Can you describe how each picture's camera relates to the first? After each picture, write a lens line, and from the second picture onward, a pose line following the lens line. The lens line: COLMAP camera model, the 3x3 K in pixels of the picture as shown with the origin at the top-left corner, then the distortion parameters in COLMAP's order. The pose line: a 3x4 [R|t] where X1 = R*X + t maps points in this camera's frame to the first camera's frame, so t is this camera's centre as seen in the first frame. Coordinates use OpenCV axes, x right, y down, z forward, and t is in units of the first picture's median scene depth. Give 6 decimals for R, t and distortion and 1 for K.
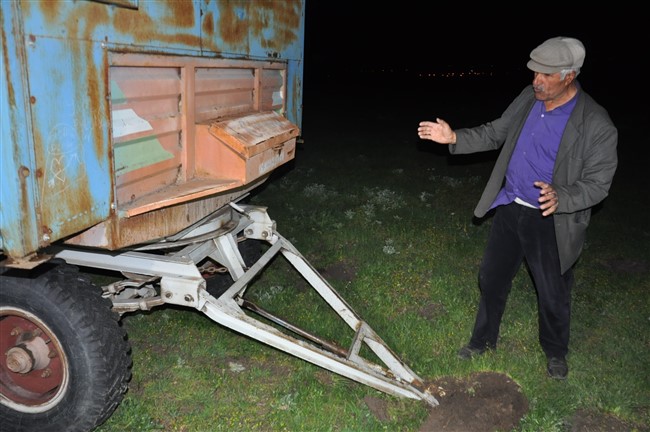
lens RADIAL K [[514.2, 0, 325.8], [0, 514.2, 217.5], [0, 0, 1]] dist [-0.087712, 0.016912]
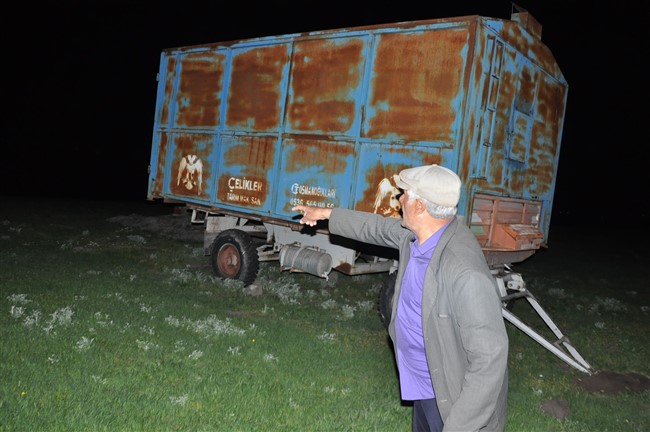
lens RADIAL K [[514.2, 0, 325.6], [0, 514.2, 216.2], [0, 0, 1]] dist [-0.087712, 0.016912]
pose [[0.874910, 0.090649, -0.475726, 0.151100], [-0.205032, 0.959278, -0.194287, 0.350809], [0.438741, 0.267522, 0.857868, -1.199698]]
